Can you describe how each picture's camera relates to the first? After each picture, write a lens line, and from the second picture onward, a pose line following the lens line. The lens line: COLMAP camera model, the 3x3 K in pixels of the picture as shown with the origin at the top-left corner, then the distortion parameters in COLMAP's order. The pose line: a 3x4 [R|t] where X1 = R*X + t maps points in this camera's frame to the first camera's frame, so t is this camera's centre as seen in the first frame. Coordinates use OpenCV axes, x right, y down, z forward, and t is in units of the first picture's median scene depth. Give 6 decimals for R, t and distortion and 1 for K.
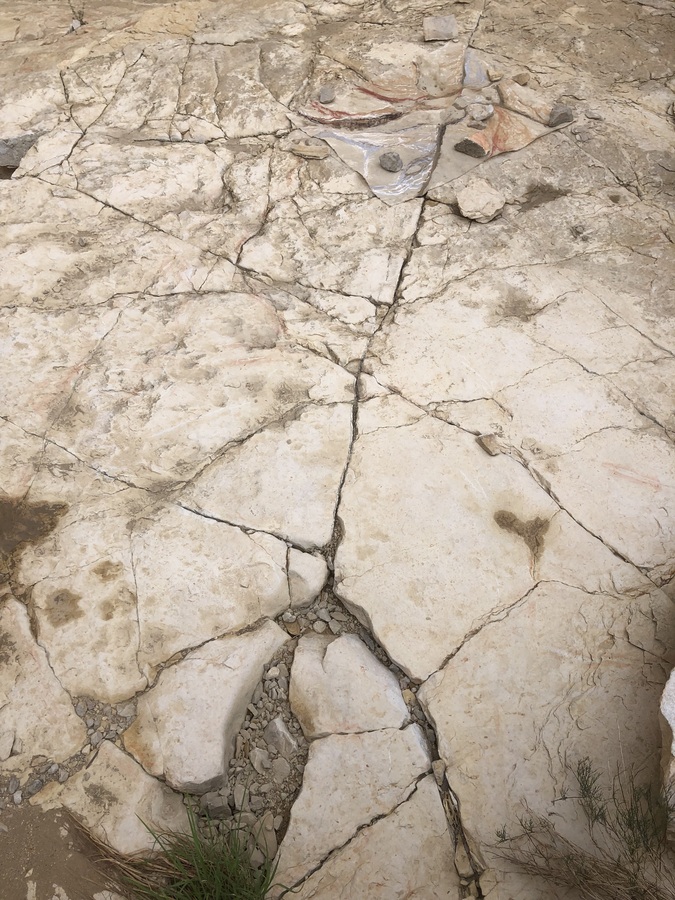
lens RADIAL K [[734.4, 0, 337.5], [0, 734.4, 450.0], [0, 0, 1]] dist [0.051391, -0.059134]
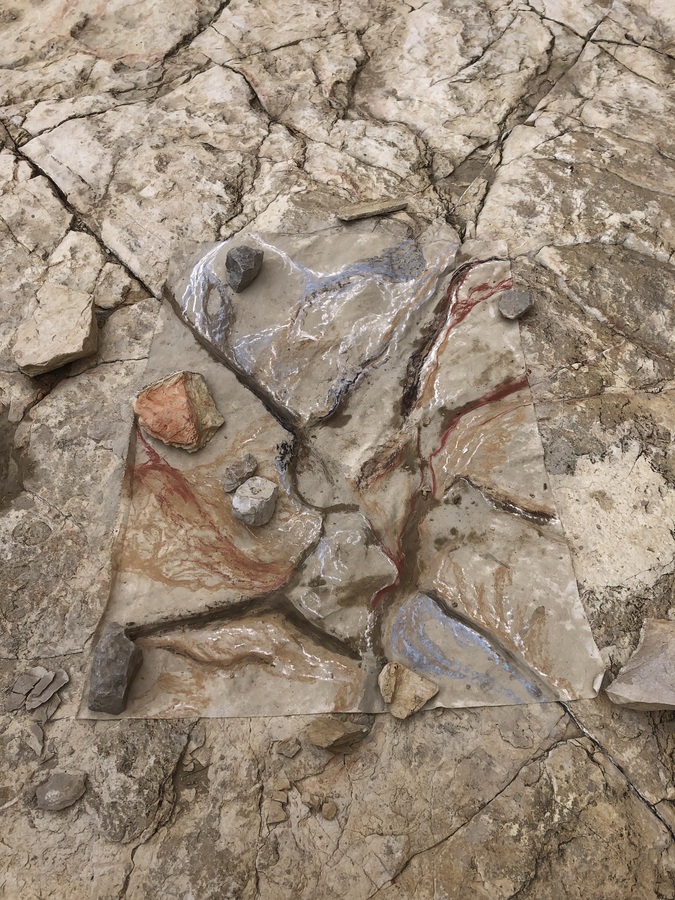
lens RADIAL K [[734.4, 0, 337.5], [0, 734.4, 450.0], [0, 0, 1]] dist [0.051391, -0.059134]
pose [[-0.585480, 0.665440, -0.463035, 0.354102], [-0.686494, -0.103157, 0.719781, -0.809187], [0.431206, 0.739289, 0.517217, 0.846659]]
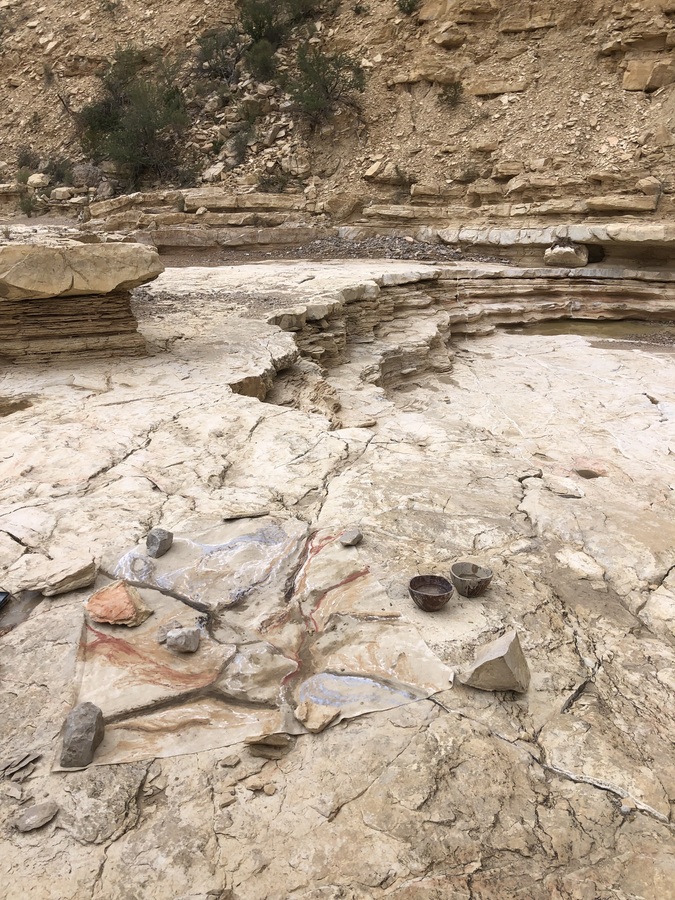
lens RADIAL K [[734.4, 0, 337.5], [0, 734.4, 450.0], [0, 0, 1]] dist [0.051391, -0.059134]
pose [[-0.390512, 0.244844, -0.887441, 0.621385], [-0.753930, 0.468129, 0.460918, -0.891047], [0.528290, 0.849062, 0.001785, 1.002149]]
